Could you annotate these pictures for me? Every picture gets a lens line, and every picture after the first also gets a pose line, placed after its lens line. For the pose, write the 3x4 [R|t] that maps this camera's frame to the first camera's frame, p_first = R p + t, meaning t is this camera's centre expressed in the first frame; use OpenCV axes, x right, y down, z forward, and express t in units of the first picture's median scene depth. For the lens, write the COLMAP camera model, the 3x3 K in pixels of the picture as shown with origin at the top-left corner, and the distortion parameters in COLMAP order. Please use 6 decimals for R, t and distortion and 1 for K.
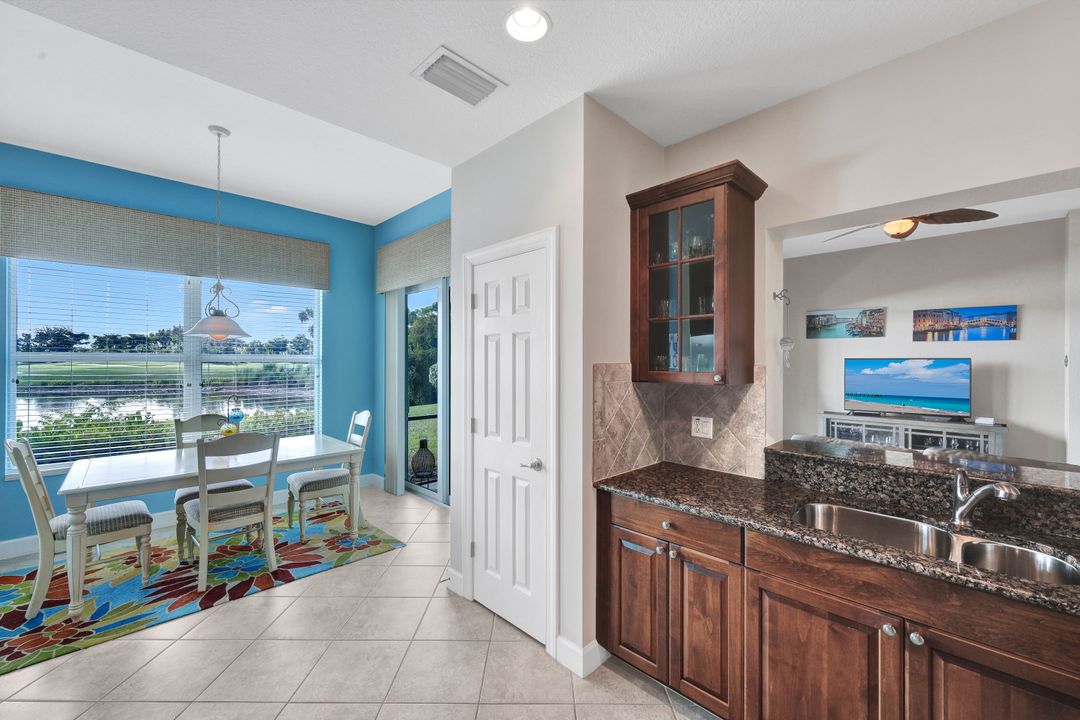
lens RADIAL K [[435.3, 0, 538.5], [0, 435.3, 361.3], [0, 0, 1]] dist [0.000097, 0.000027]
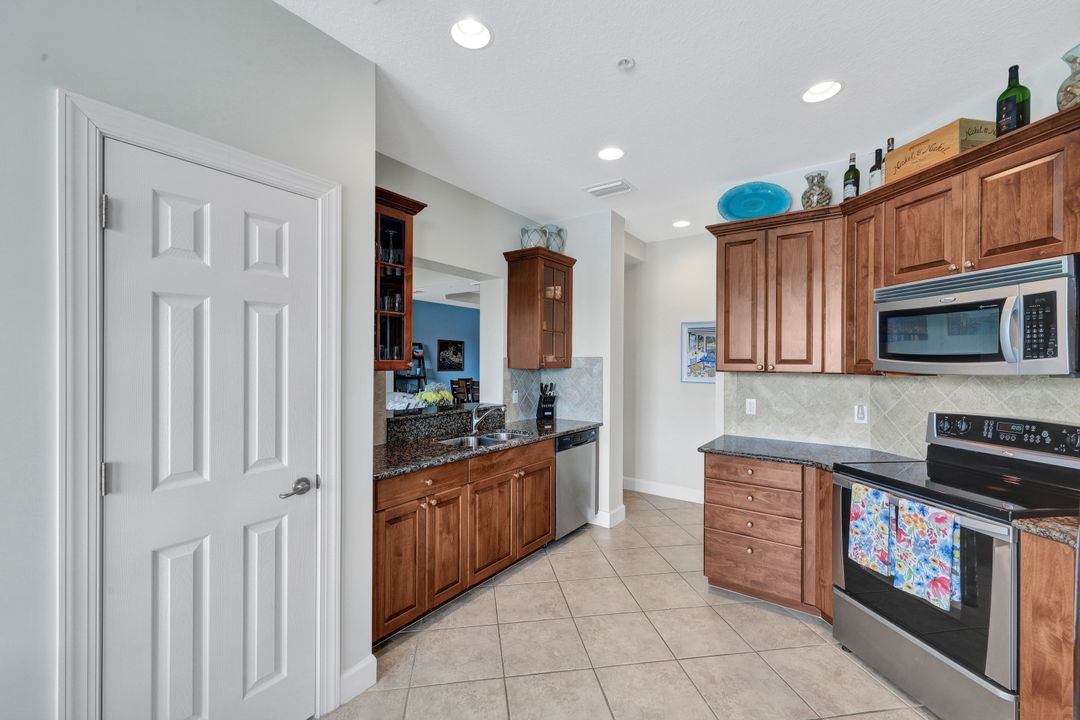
lens RADIAL K [[445.7, 0, 537.5], [0, 445.7, 361.6], [0, 0, 1]] dist [0.003225, 0.000045]
pose [[-0.156516, -0.003069, 0.987671, -0.614888], [-0.005167, 0.999984, 0.002288, 0.017131], [-0.987662, -0.004745, -0.156530, 0.547542]]
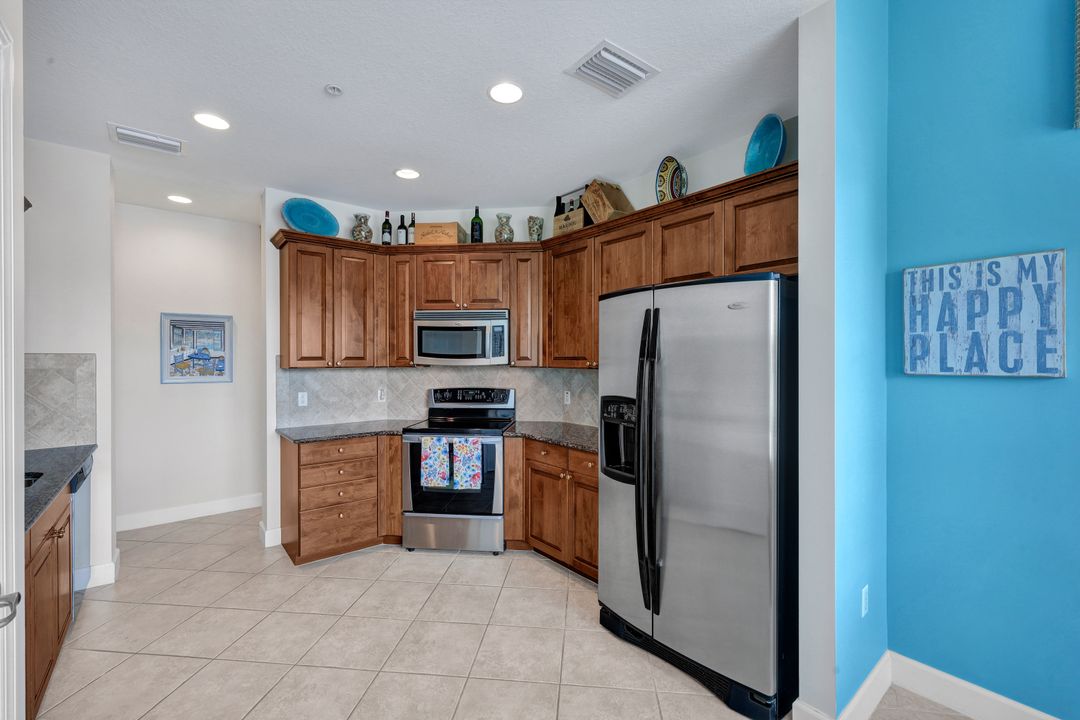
lens RADIAL K [[458.8, 0, 540.0], [0, 458.8, 360.0], [0, 0, 1]] dist [-0.000561, -0.000017]
pose [[-0.994621, 0.000121, 0.103581, -0.399610], [0.000468, 0.999994, 0.003331, 0.016502], [-0.103580, 0.003361, -0.994615, 1.022121]]
